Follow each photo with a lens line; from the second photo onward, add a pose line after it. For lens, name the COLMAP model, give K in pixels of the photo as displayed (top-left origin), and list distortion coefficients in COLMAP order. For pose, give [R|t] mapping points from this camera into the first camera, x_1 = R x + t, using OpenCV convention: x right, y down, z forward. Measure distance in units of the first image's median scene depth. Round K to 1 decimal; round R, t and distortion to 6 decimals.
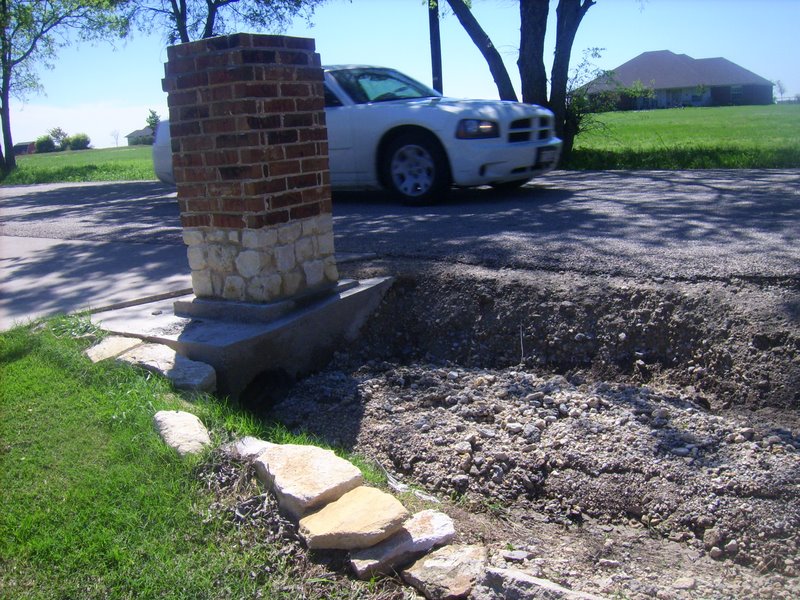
lens RADIAL K [[849.7, 0, 400.0], [0, 849.7, 300.0], [0, 0, 1]] dist [-0.134051, 0.008383]
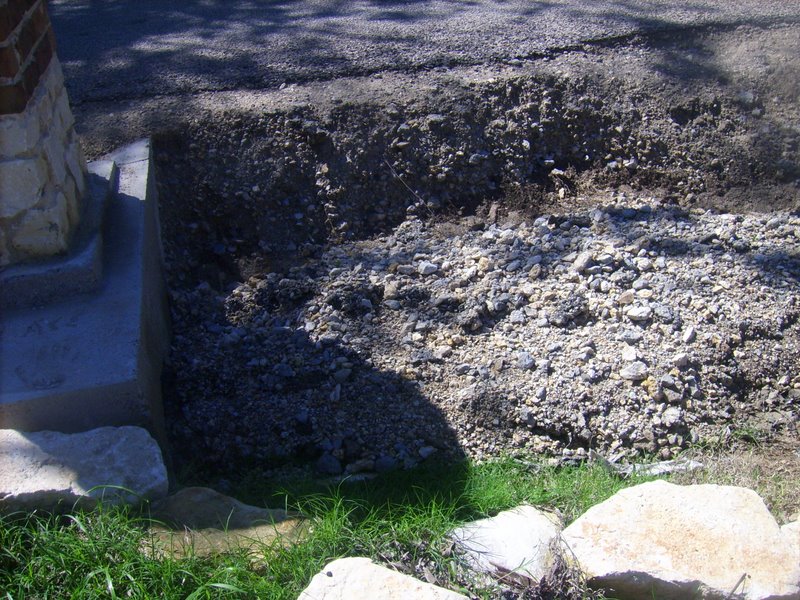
lens RADIAL K [[849.7, 0, 400.0], [0, 849.7, 300.0], [0, 0, 1]] dist [-0.134051, 0.008383]
pose [[0.674256, -0.362506, 0.643404, -0.379362], [0.170015, 0.924027, 0.342446, -0.114721], [-0.718661, -0.121508, 0.684662, 0.559153]]
